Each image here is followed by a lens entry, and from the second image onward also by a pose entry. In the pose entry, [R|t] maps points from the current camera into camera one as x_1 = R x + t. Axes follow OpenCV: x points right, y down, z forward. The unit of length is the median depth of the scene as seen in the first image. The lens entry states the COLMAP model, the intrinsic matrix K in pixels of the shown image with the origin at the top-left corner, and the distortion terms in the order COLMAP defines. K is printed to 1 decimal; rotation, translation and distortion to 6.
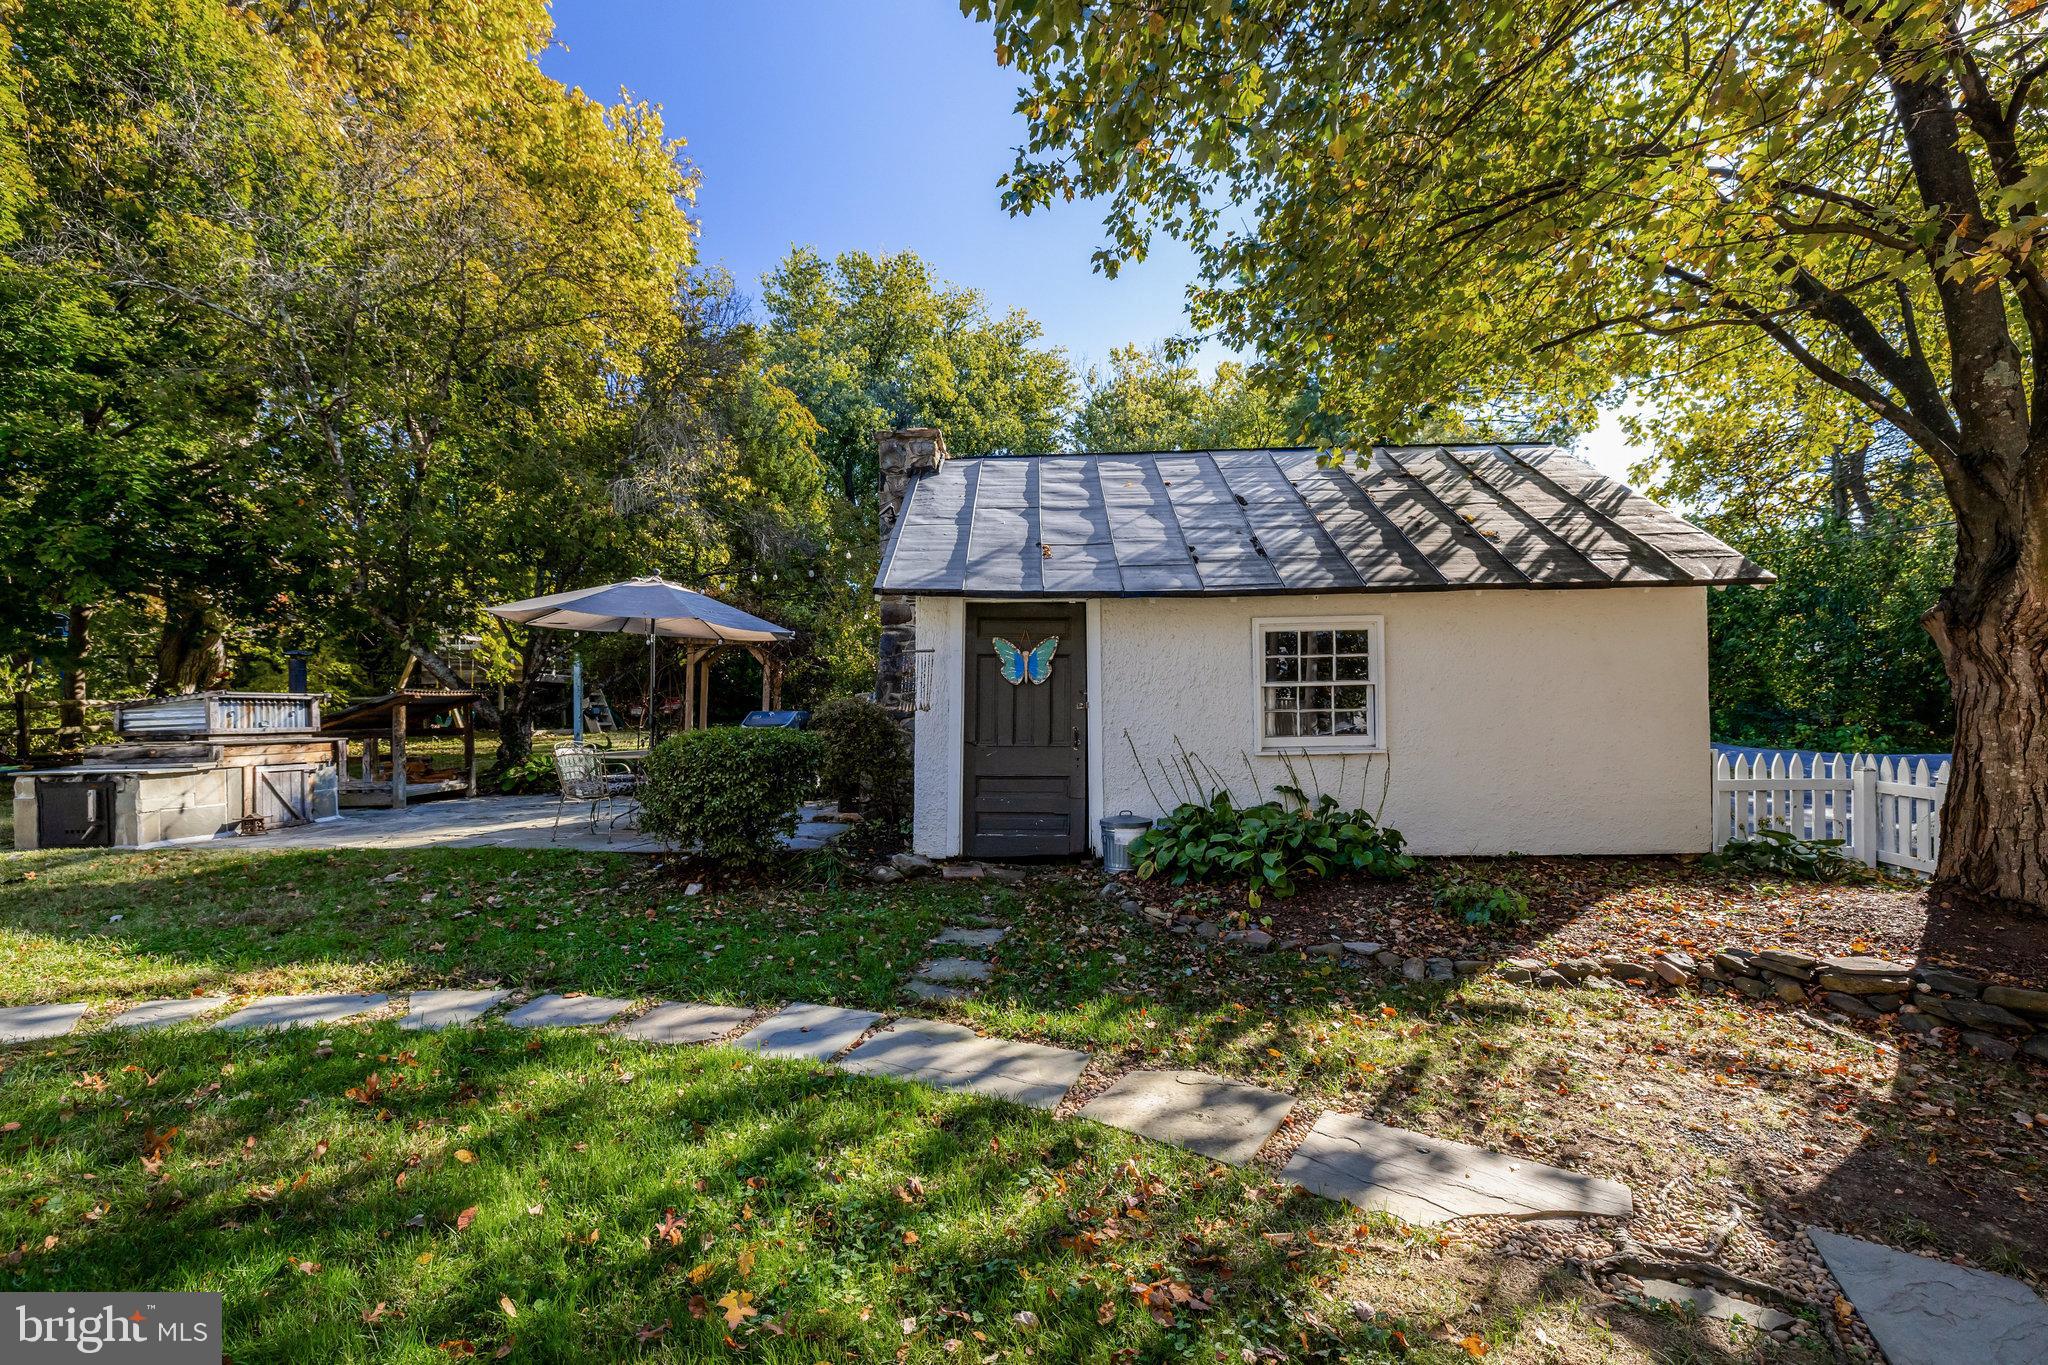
lens RADIAL K [[883.6, 0, 1024.4], [0, 883.6, 691.5], [0, 0, 1]] dist [-0.000119, -0.000083]
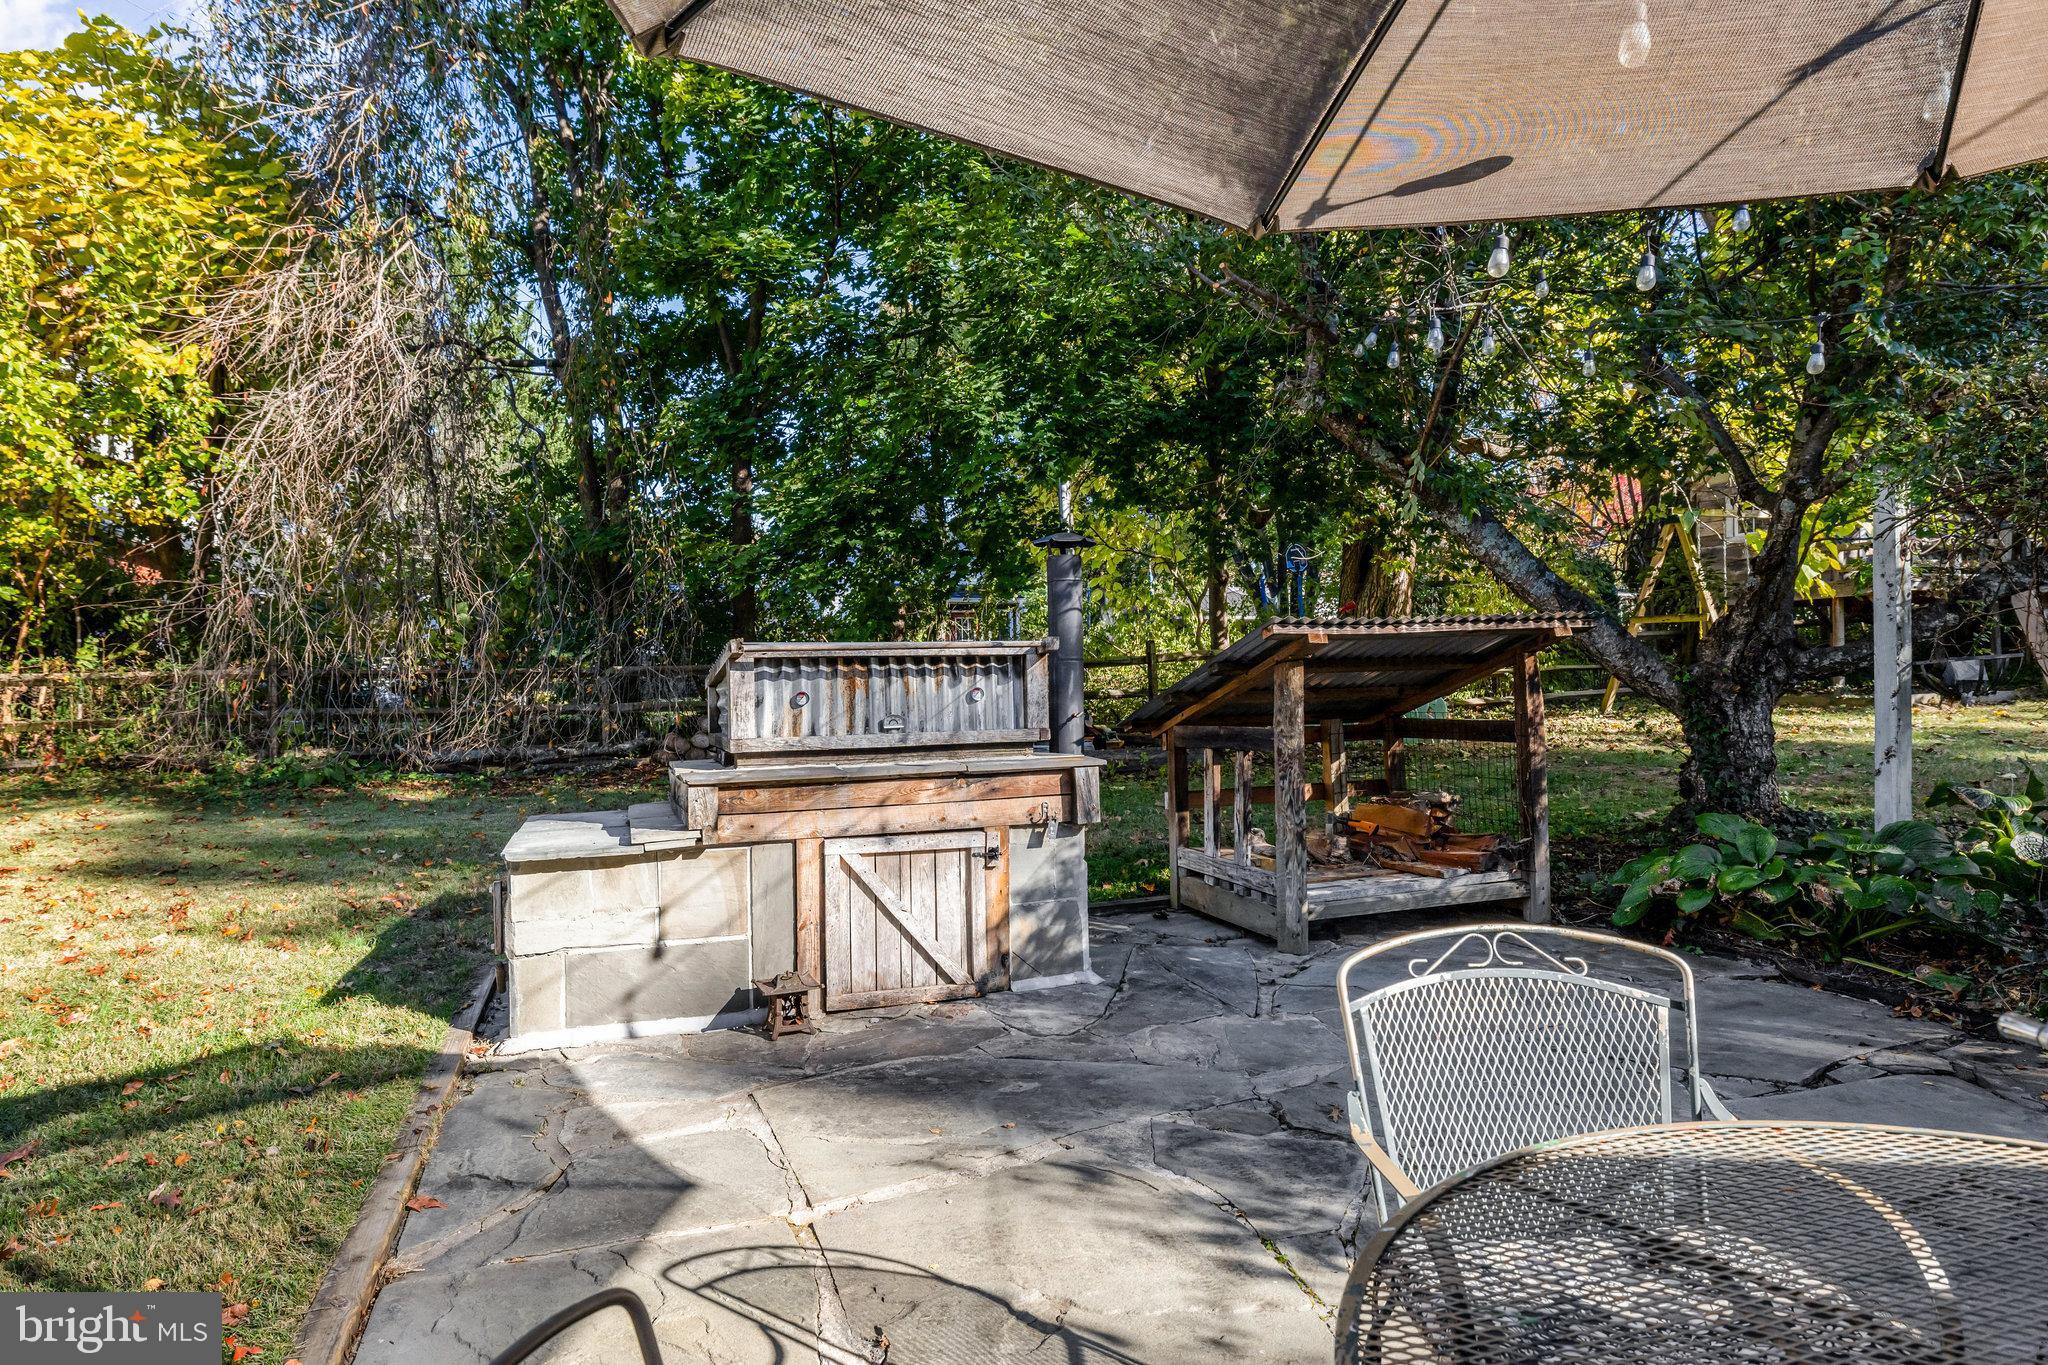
lens RADIAL K [[1198.1, 0, 1025.2], [0, 1198.1, 684.2], [0, 0, 1]] dist [-0.005054, -0.000530]
pose [[0.395096, -0.000308, -0.918640, -0.349448], [0.029821, 0.999477, 0.012491, 0.015474], [0.918156, -0.032330, 0.394899, 0.820798]]
